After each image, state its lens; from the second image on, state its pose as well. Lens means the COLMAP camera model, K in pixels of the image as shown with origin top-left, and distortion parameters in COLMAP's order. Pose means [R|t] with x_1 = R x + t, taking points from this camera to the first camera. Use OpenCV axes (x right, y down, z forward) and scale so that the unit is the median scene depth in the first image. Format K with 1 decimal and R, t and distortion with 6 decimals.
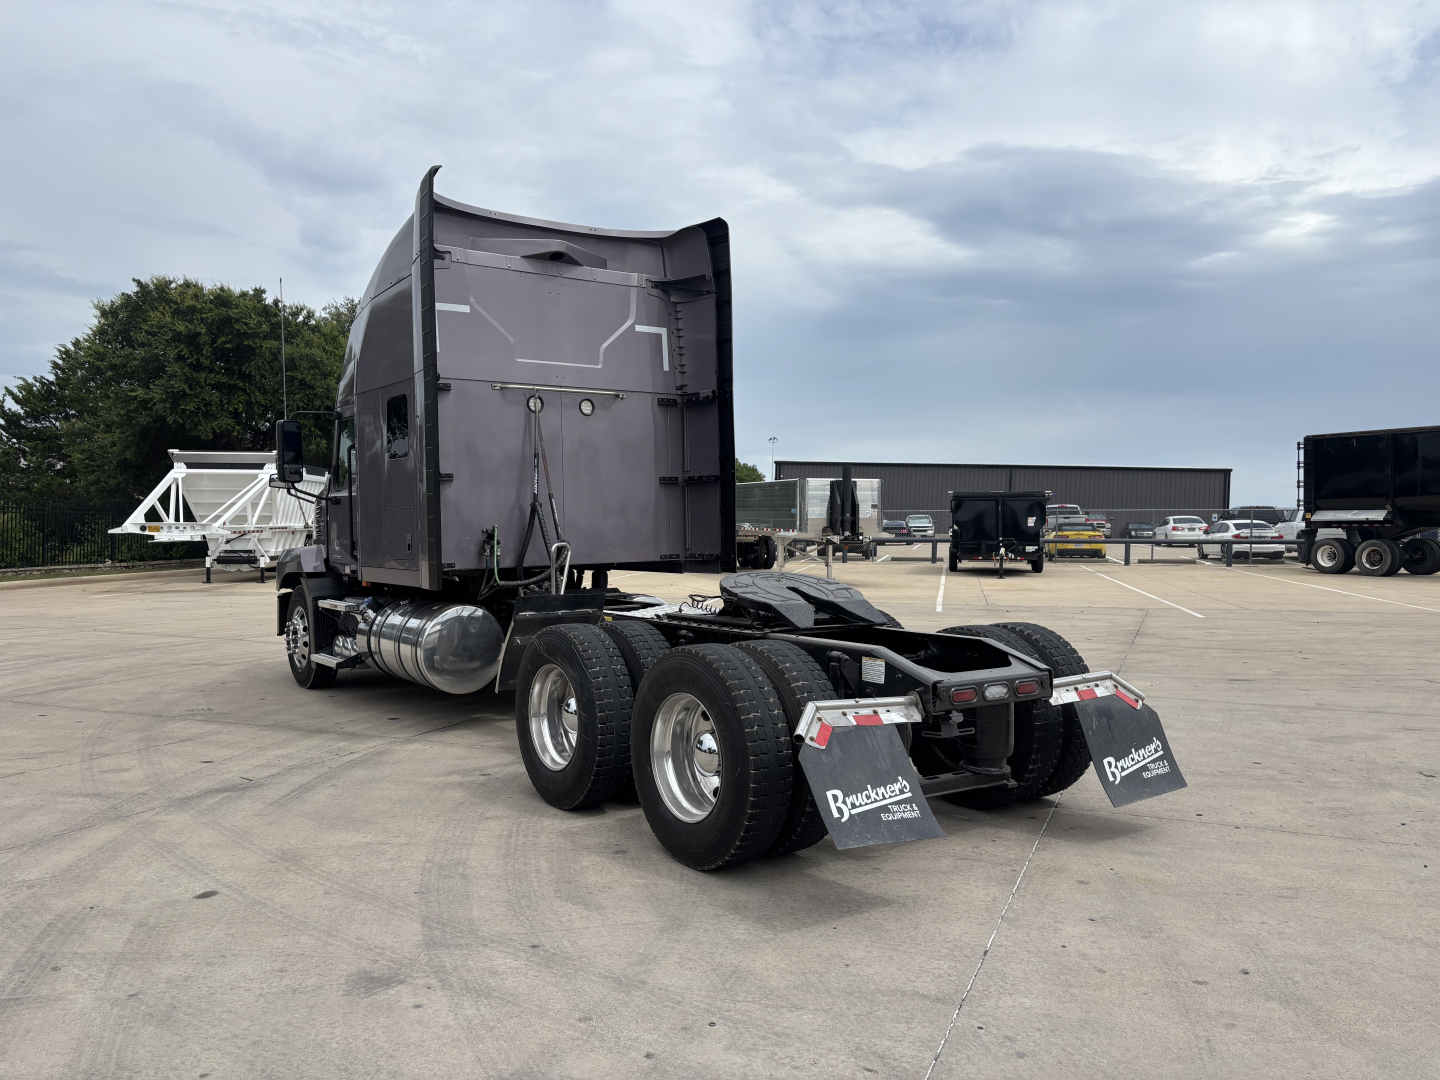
lens RADIAL K [[1091.3, 0, 727.5], [0, 1091.3, 536.8], [0, 0, 1]] dist [0.036236, -0.027937]
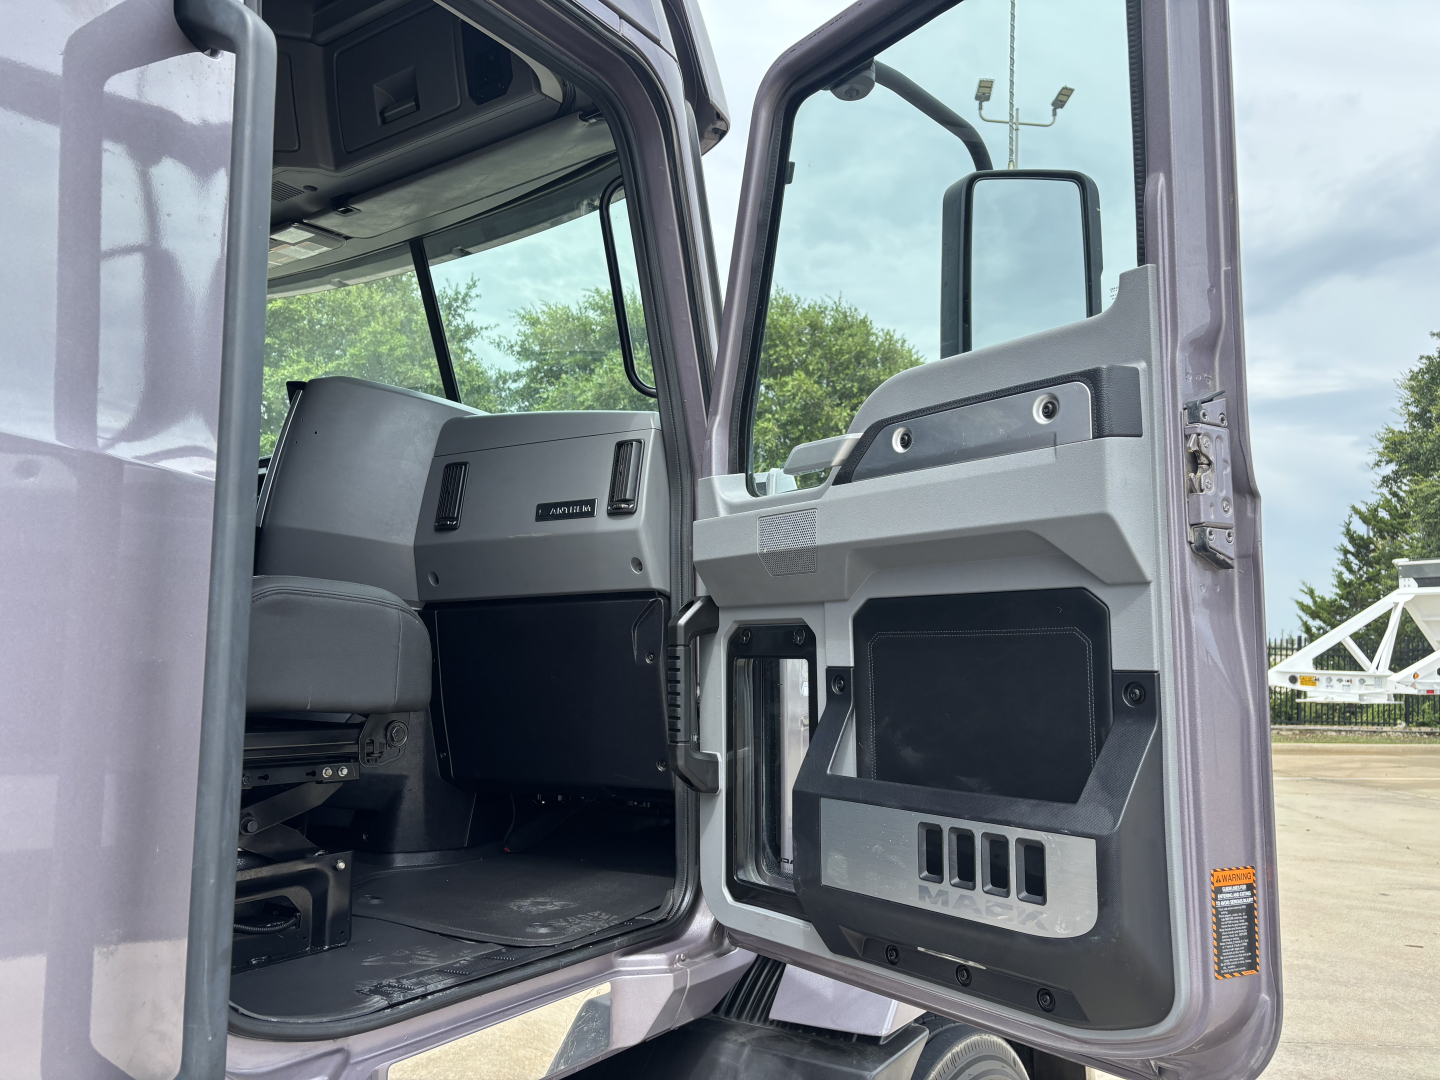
lens RADIAL K [[1091.3, 0, 709.8], [0, 1091.3, 540.4], [0, 0, 1]] dist [0.036236, -0.027937]
pose [[0.311998, -0.094616, -0.945360, -0.048653], [-0.023649, 0.993947, -0.107284, -0.040698], [0.949788, 0.055829, 0.307872, 1.574918]]
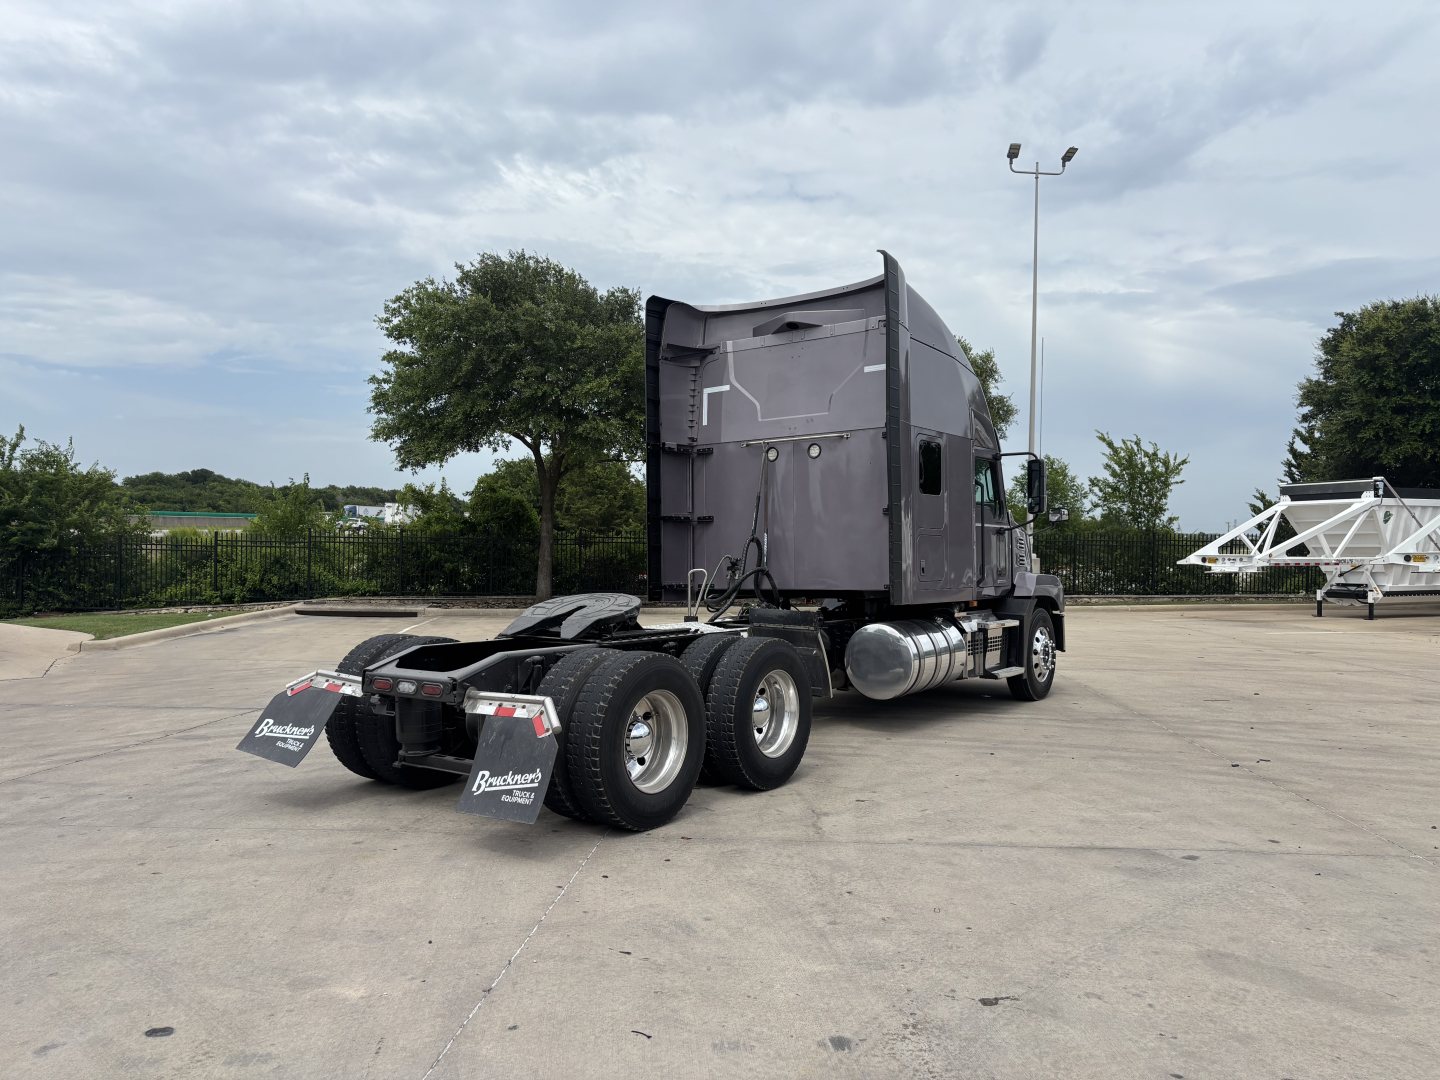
lens RADIAL K [[1091.3, 0, 699.0], [0, 1091.3, 537.7], [0, 0, 1]] dist [0.036236, -0.027937]
pose [[0.299437, -0.016849, -0.953967, 1.162600], [-0.010788, 0.999720, -0.021043, -0.005805], [0.954055, 0.016593, 0.299171, 0.707896]]
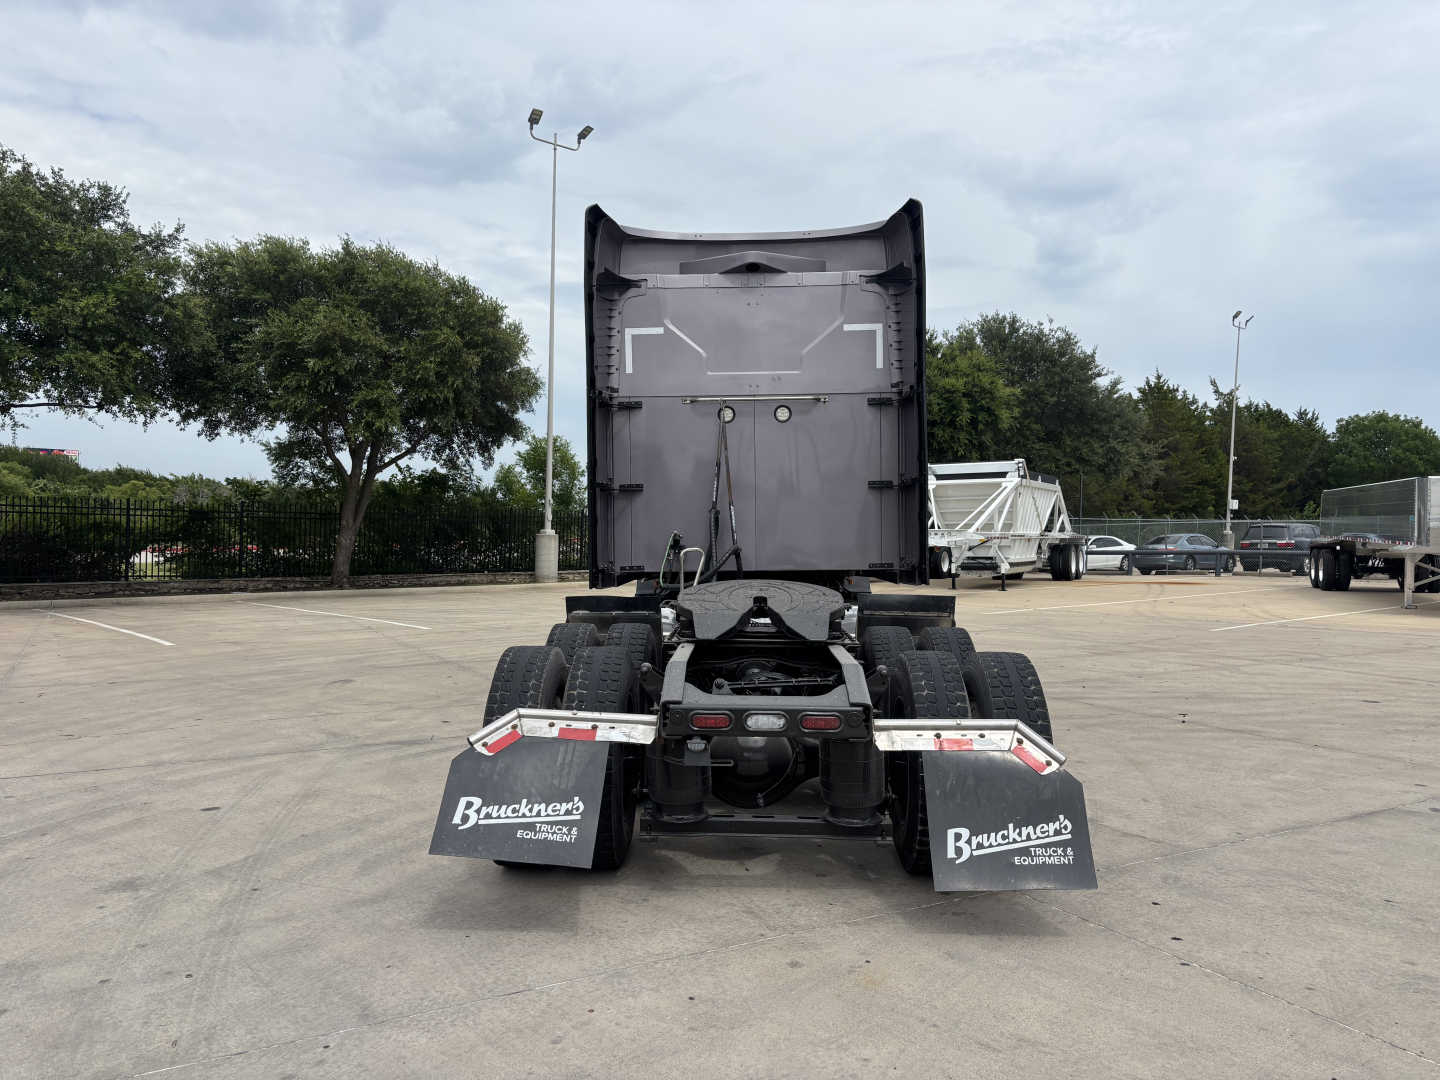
lens RADIAL K [[1091.3, 0, 713.4], [0, 1091.3, 543.8], [0, 0, 1]] dist [0.036236, -0.027937]
pose [[0.789950, 0.007862, -0.613121, 0.554775], [-0.008790, 0.999960, 0.001498, -0.000684], [0.613108, 0.004206, 0.789988, 0.223118]]
